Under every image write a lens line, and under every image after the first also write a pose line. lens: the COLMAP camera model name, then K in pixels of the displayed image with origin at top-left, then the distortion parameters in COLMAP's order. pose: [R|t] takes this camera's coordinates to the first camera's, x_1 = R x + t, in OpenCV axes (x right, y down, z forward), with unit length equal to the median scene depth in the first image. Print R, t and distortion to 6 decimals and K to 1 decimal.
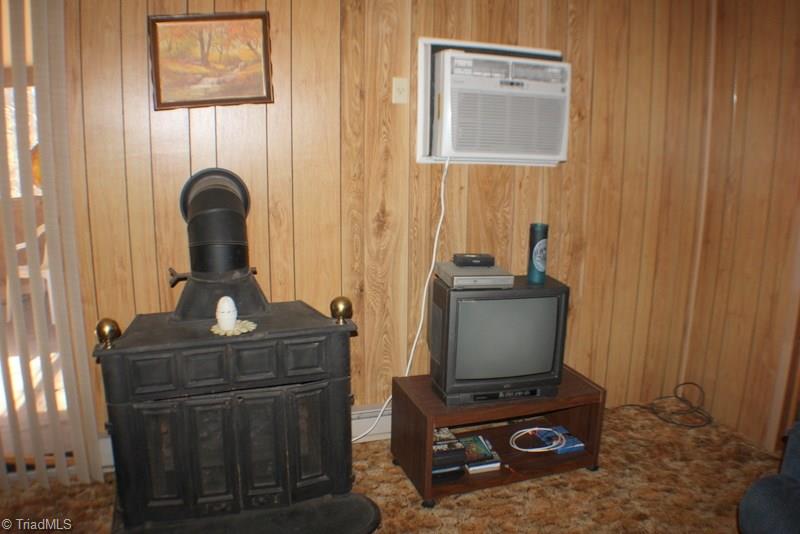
lens RADIAL K [[632.0, 0, 399.9], [0, 632.0, 244.8], [0, 0, 1]] dist [-0.182553, -0.000823]
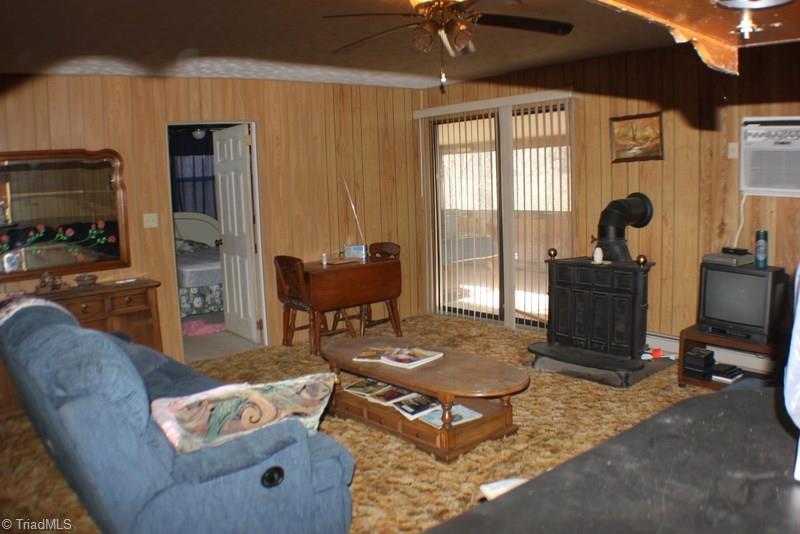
lens RADIAL K [[688.2, 0, 400.0], [0, 688.2, 267.0], [0, 0, 1]] dist [-0.204940, 0.108254]
pose [[0.389334, 0.114719, -0.913925, 1.363442], [-0.144546, 0.987530, 0.062381, 0.084337], [0.909684, 0.107817, 0.401061, -0.504083]]
